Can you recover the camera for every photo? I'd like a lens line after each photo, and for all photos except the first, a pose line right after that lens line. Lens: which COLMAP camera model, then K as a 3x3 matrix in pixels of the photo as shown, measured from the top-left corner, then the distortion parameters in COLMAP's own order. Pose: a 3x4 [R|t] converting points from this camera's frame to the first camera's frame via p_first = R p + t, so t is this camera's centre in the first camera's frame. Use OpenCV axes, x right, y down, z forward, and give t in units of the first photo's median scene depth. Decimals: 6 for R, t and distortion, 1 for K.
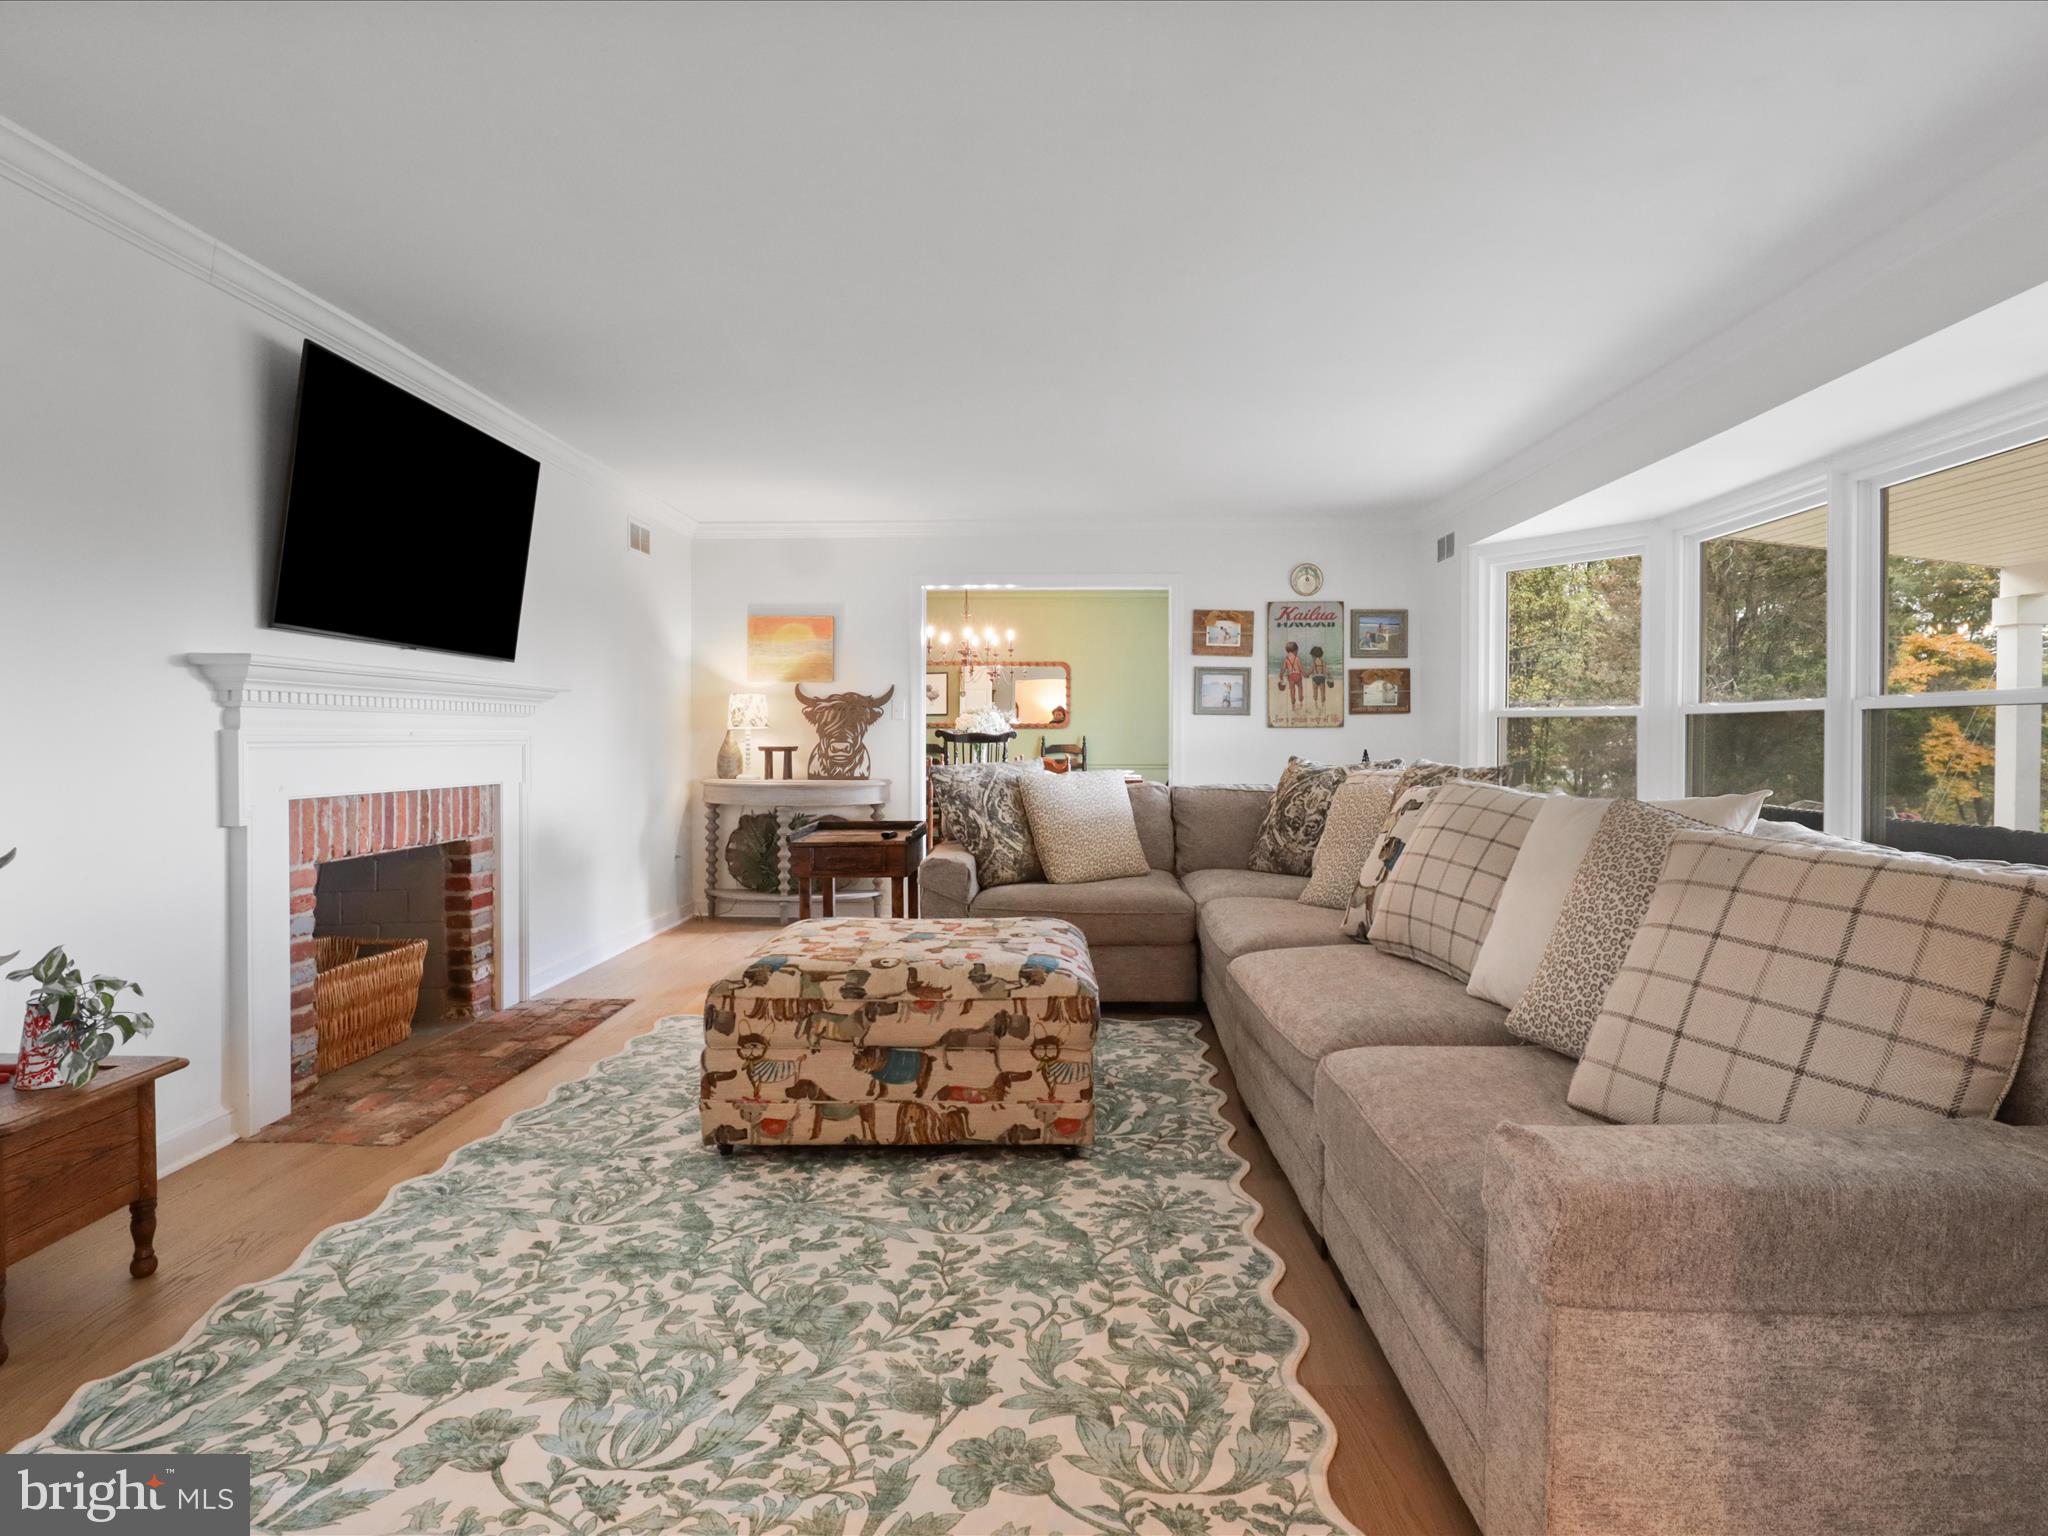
lens RADIAL K [[1144.4, 0, 1047.3], [0, 1144.4, 762.7], [0, 0, 1]] dist [-0.019664, 0.012518]
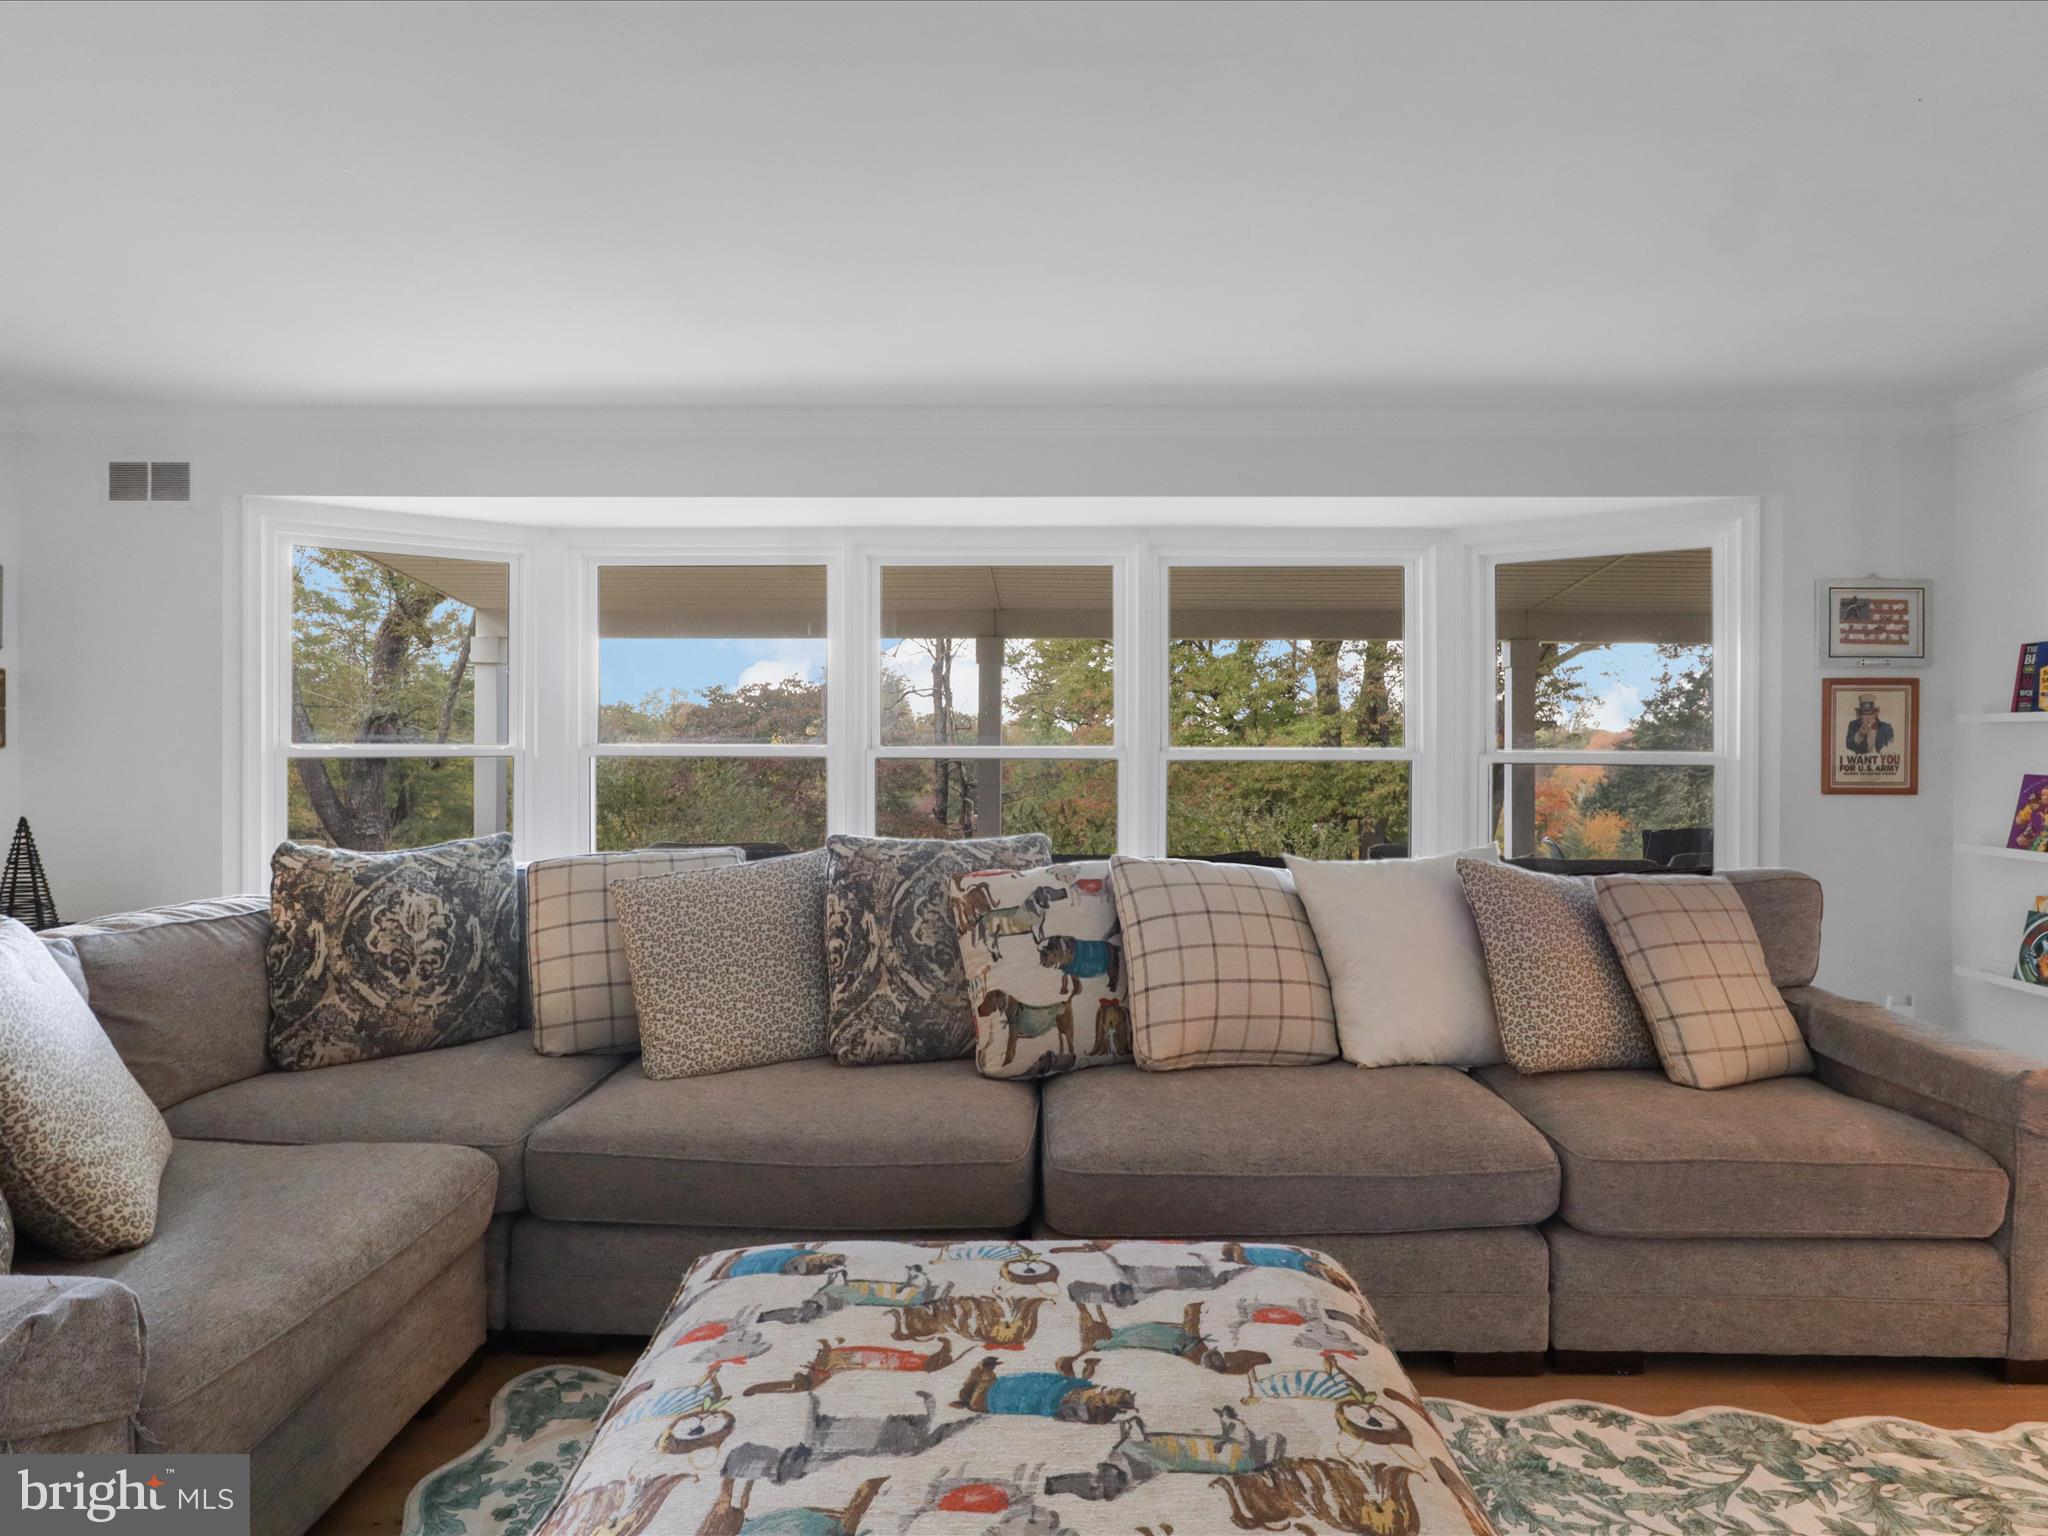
lens RADIAL K [[1144.4, 0, 1027.9], [0, 1144.4, 750.2], [0, 0, 1]] dist [-0.019664, 0.012518]
pose [[0.011434, -0.008011, 0.999903, -0.583890], [0.021348, 0.999742, 0.007765, -0.084380], [-0.999707, 0.021257, 0.011602, 1.162170]]
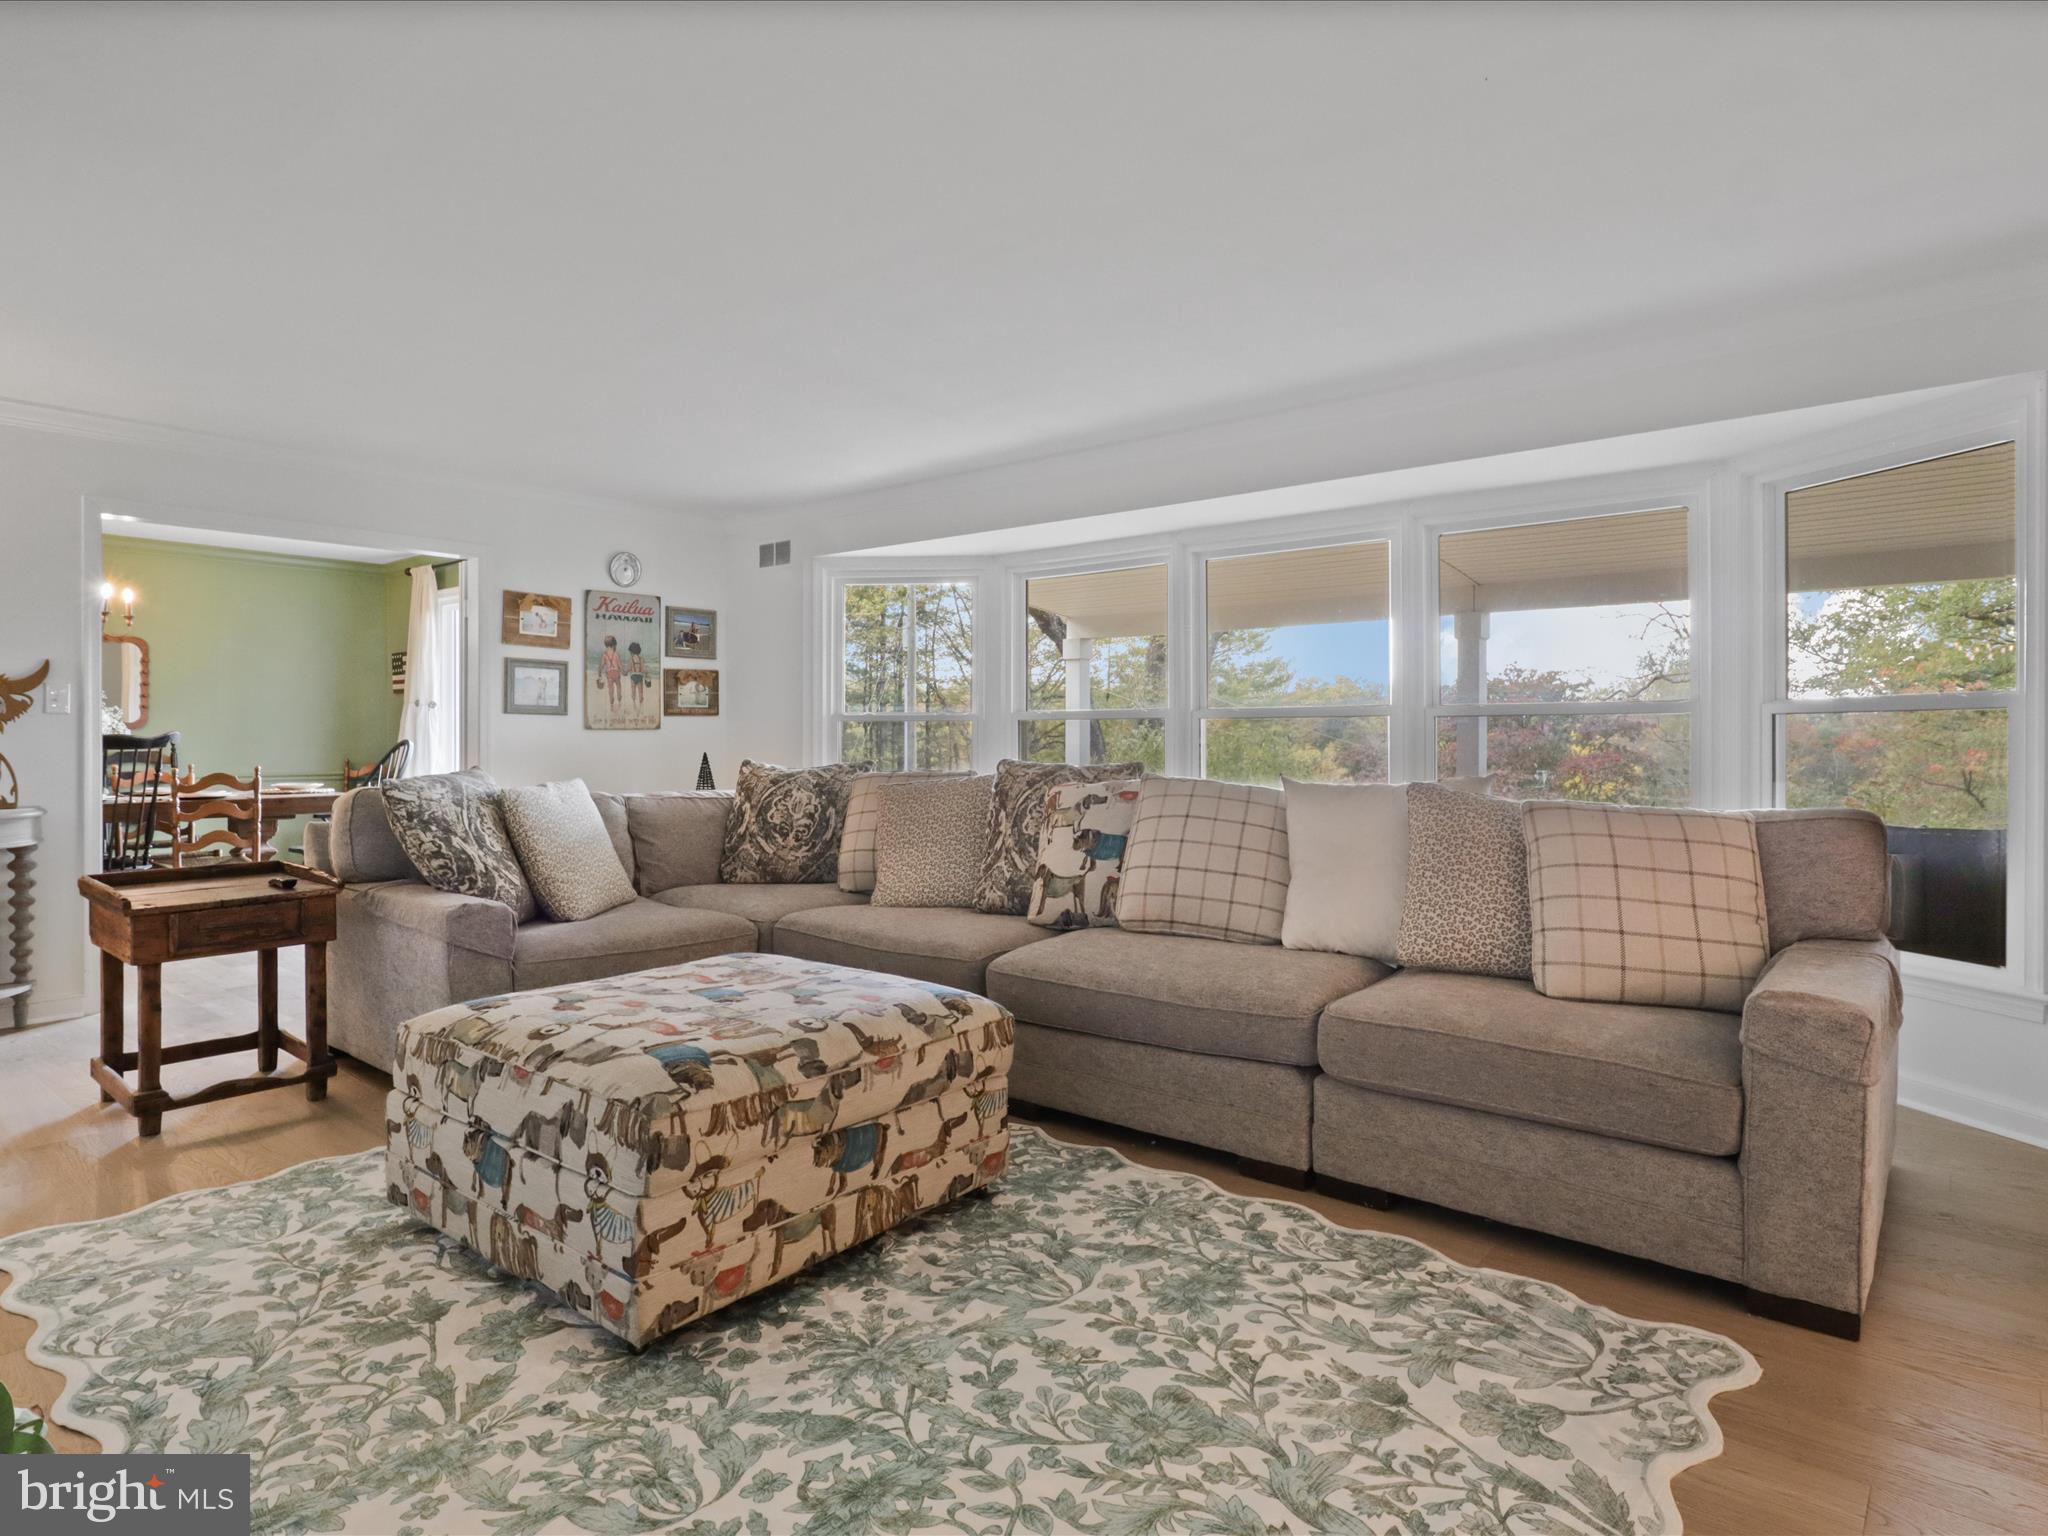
lens RADIAL K [[1144.4, 0, 1034.4], [0, 1144.4, 752.3], [0, 0, 1]] dist [-0.019664, 0.012518]
pose [[0.627485, -0.009430, 0.778572, -0.678817], [0.019399, 0.999806, -0.003524, -0.006778], [-0.778387, 0.017315, 0.627546, 0.397397]]
